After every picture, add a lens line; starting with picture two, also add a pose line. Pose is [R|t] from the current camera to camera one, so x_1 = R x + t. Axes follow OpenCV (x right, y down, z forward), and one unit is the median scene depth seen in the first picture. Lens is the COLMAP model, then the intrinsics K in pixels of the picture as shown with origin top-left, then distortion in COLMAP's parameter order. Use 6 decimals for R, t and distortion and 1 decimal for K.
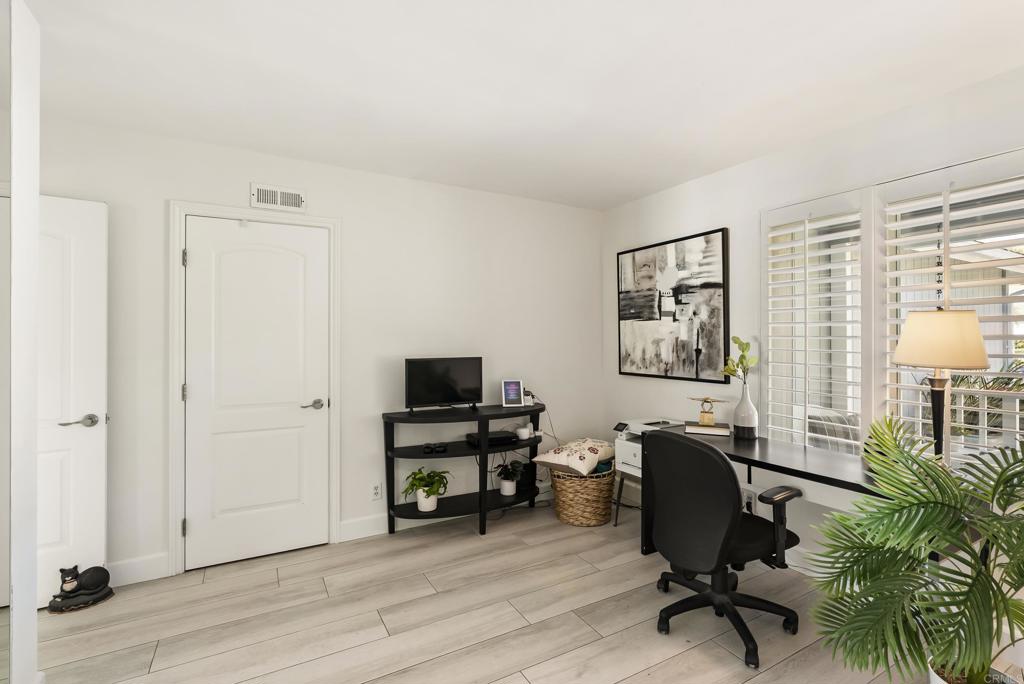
lens RADIAL K [[468.9, 0, 513.1], [0, 468.9, 331.2], [0, 0, 1]] dist [-0.004589, -0.000234]
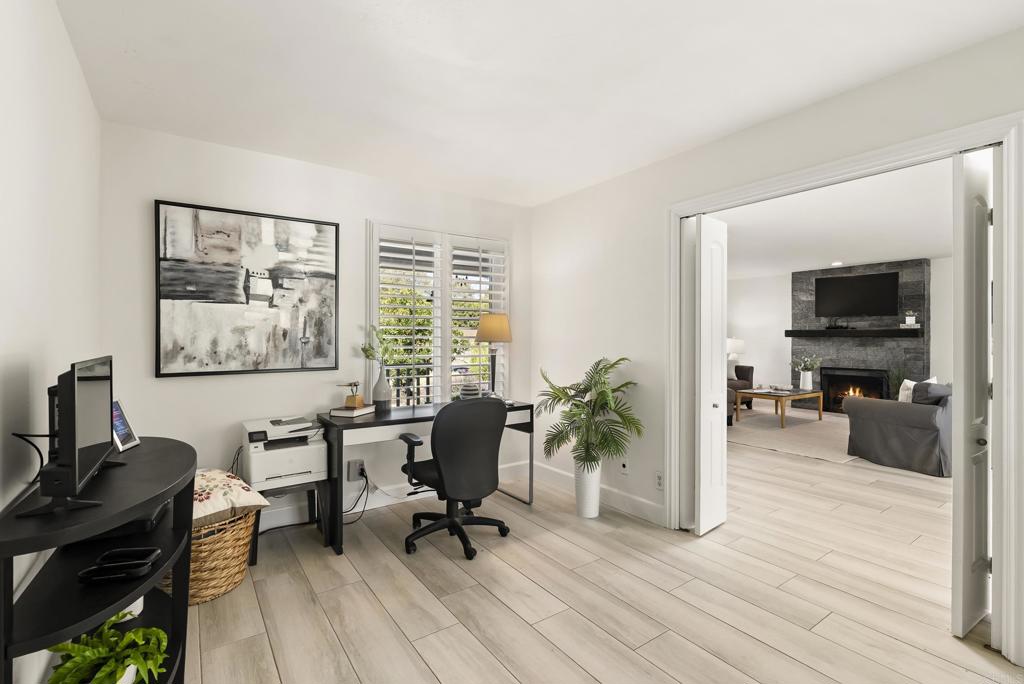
lens RADIAL K [[468.9, 0, 513.1], [0, 468.9, 331.2], [0, 0, 1]] dist [-0.004589, -0.000234]
pose [[-0.103468, 0.005479, 0.994618, -0.594137], [-0.018166, 0.999808, -0.007398, 0.023310], [-0.994467, -0.018834, -0.103349, 0.642979]]
